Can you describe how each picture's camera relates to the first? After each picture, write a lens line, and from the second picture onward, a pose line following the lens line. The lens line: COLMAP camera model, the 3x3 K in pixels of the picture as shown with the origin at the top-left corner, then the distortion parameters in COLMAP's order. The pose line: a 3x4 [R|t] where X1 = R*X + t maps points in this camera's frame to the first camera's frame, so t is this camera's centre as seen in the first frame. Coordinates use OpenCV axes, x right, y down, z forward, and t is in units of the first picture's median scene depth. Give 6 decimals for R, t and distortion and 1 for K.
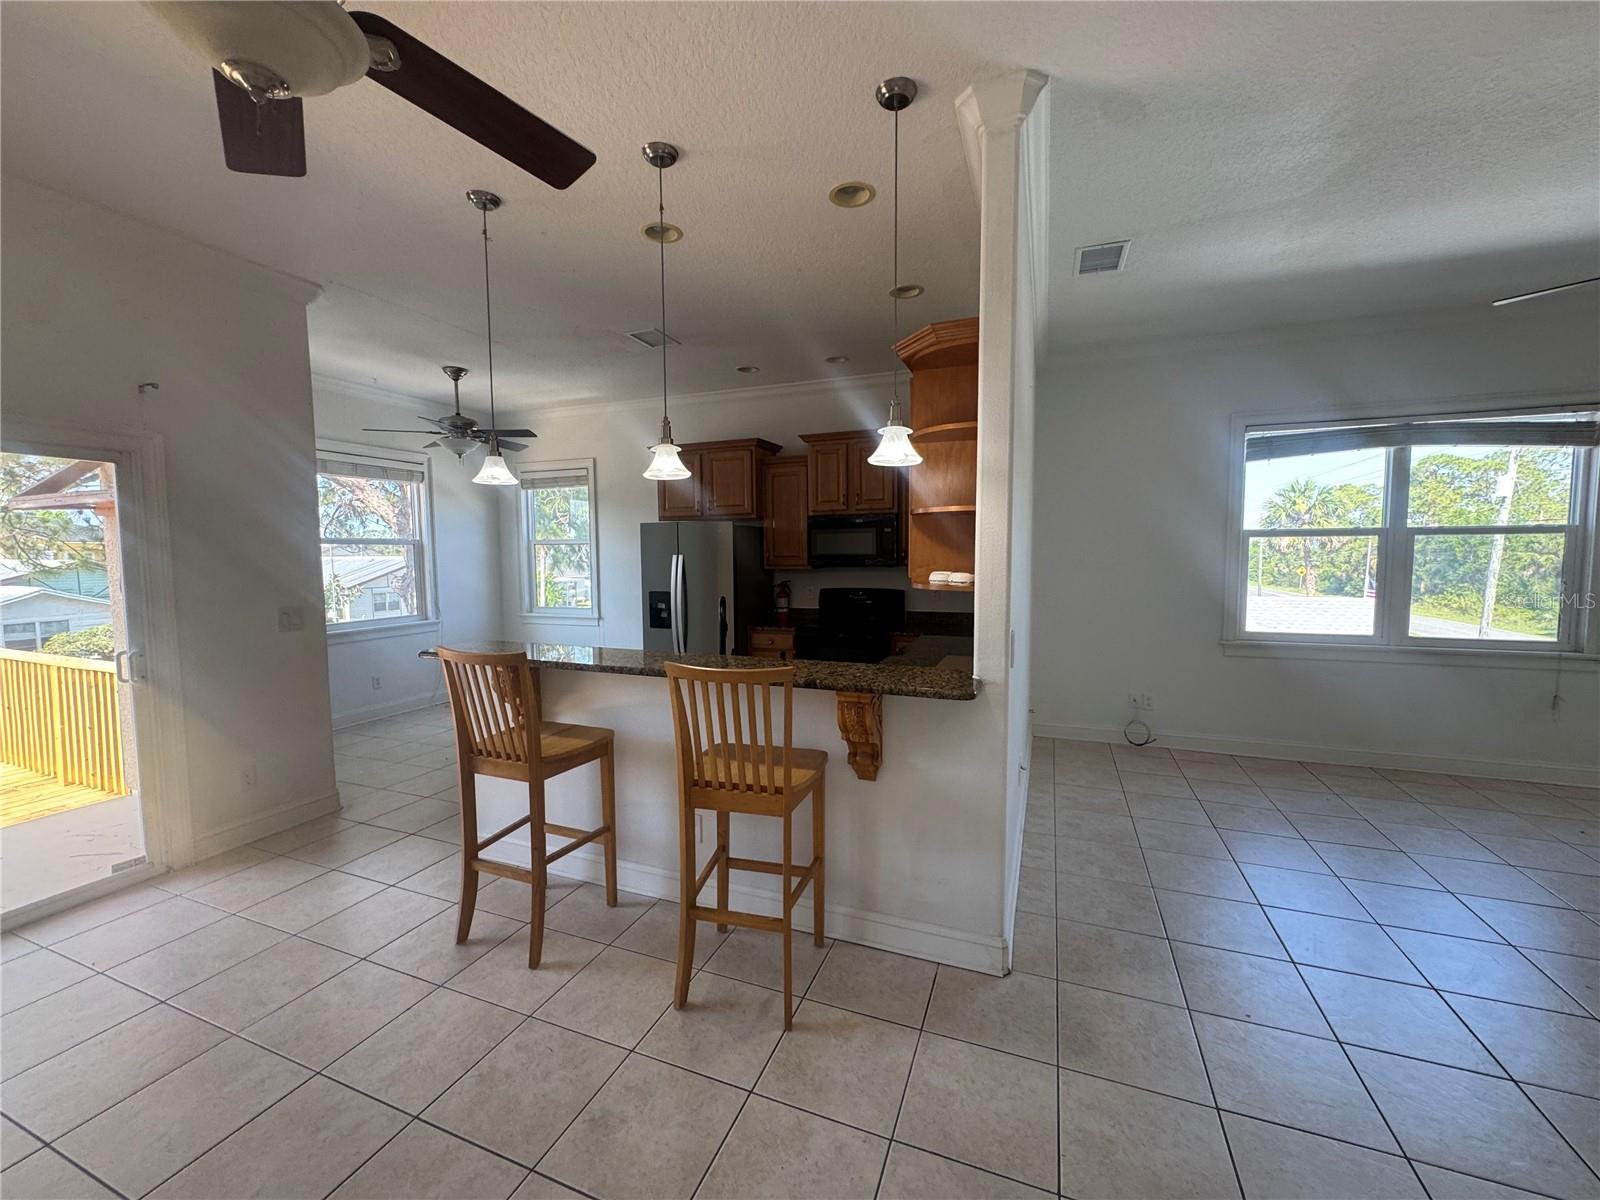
lens RADIAL K [[635.2, 0, 801.7], [0, 635.2, 597.6], [0, 0, 1]] dist [0.000326, 0.000383]
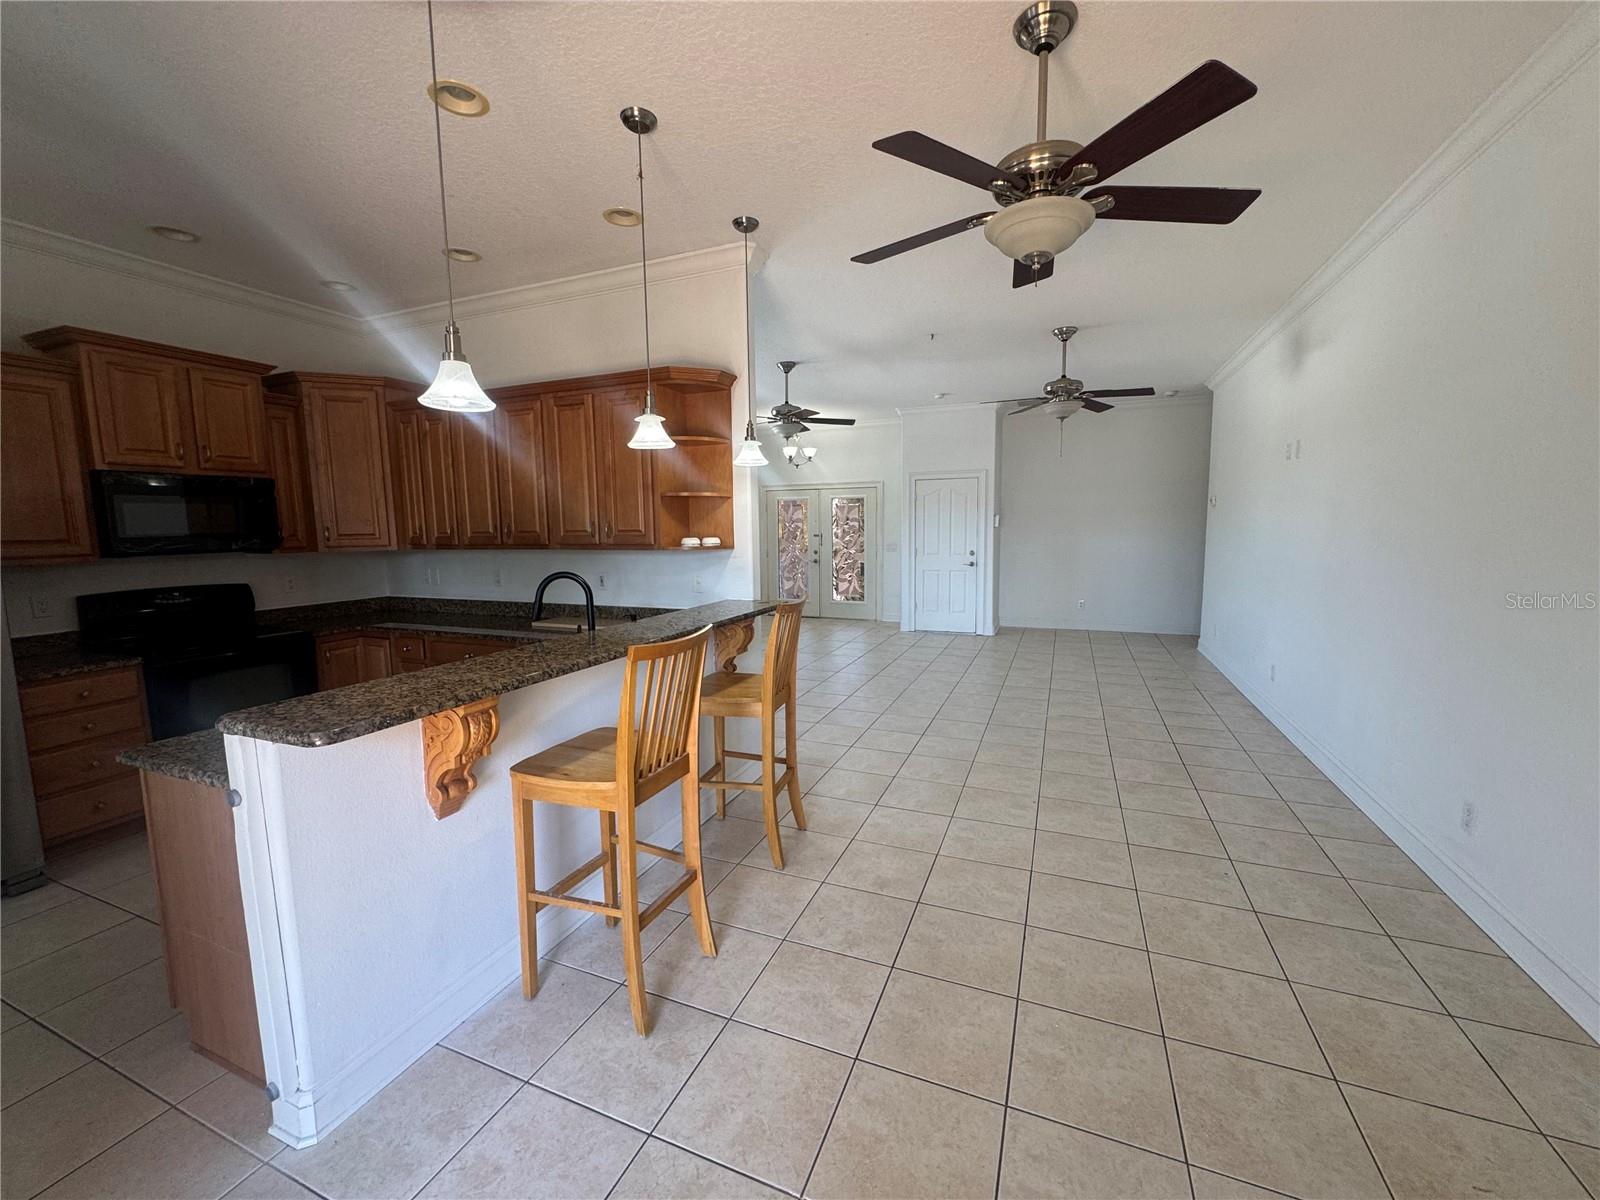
lens RADIAL K [[637.1, 0, 802.0], [0, 637.1, 597.0], [0, 0, 1]] dist [-0.001752, 0.000584]
pose [[0.020616, -0.105127, 0.994245, -0.582803], [0.088094, 0.990780, 0.102934, -0.016324], [-0.995899, 0.085465, 0.029687, 0.352408]]
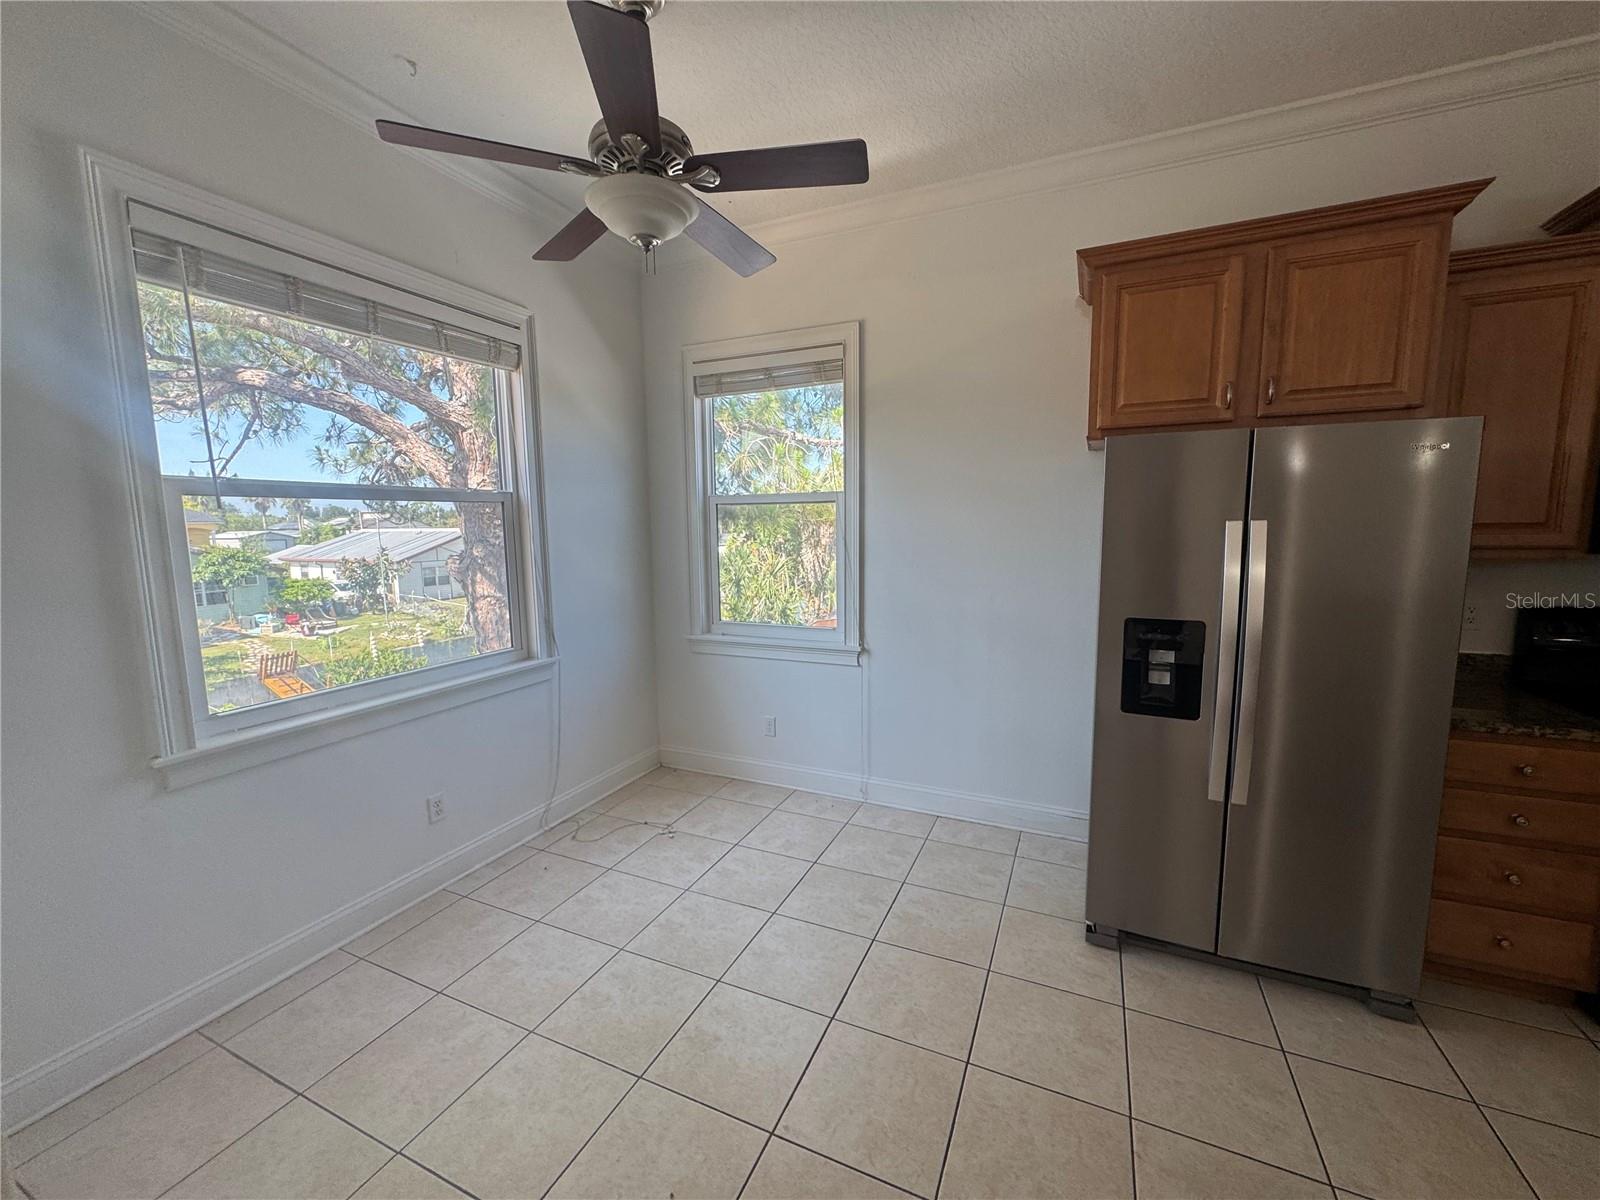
lens RADIAL K [[637.1, 0, 802.0], [0, 637.1, 597.0], [0, 0, 1]] dist [-0.001752, 0.000584]
pose [[0.998409, 0.002497, -0.056336, -0.428263], [0.000020, 0.999004, 0.044625, -0.041115], [0.056392, -0.044555, 0.997414, 0.635464]]
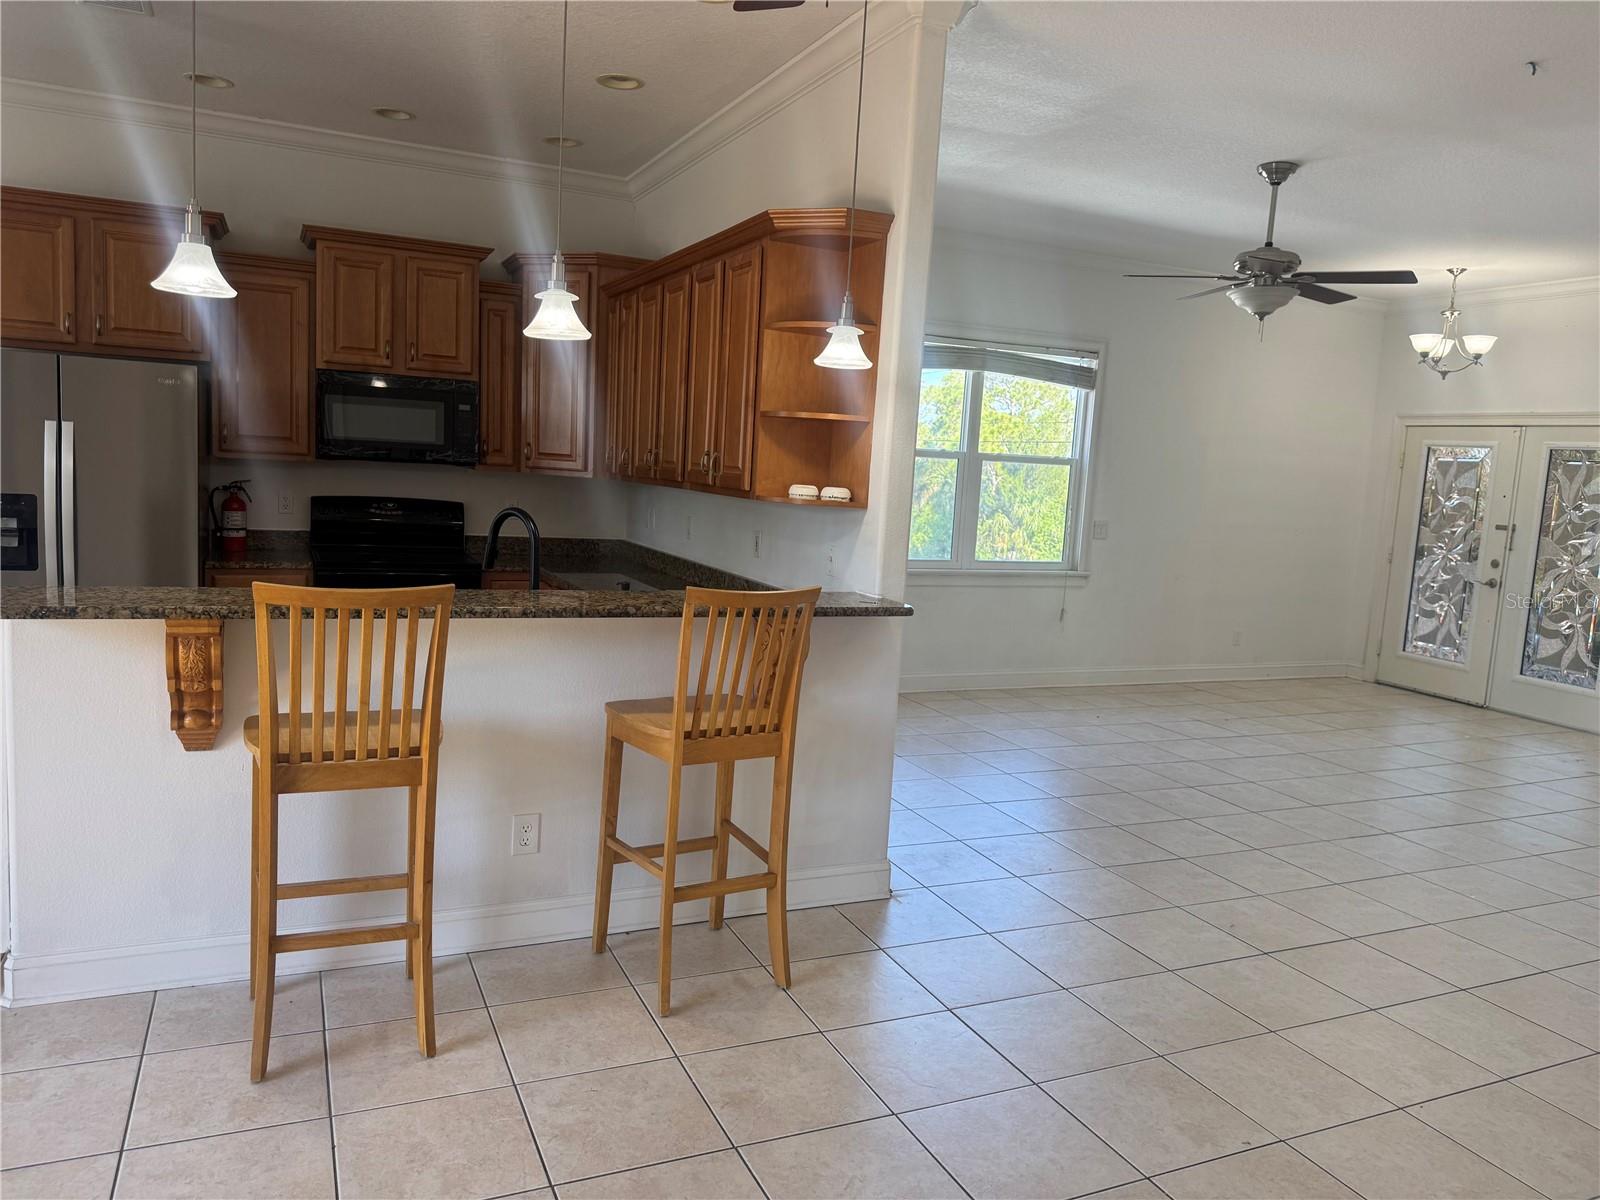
lens RADIAL K [[1120.1, 0, 800.0], [0, 1120.1, 600.0], [0, 0, 1]] dist [0.082673, -0.116465]
pose [[0.693536, -0.040049, 0.719308, -0.441438], [-0.009900, 0.997830, 0.065101, 0.009038], [-0.720354, -0.052271, 0.691634, -0.038073]]
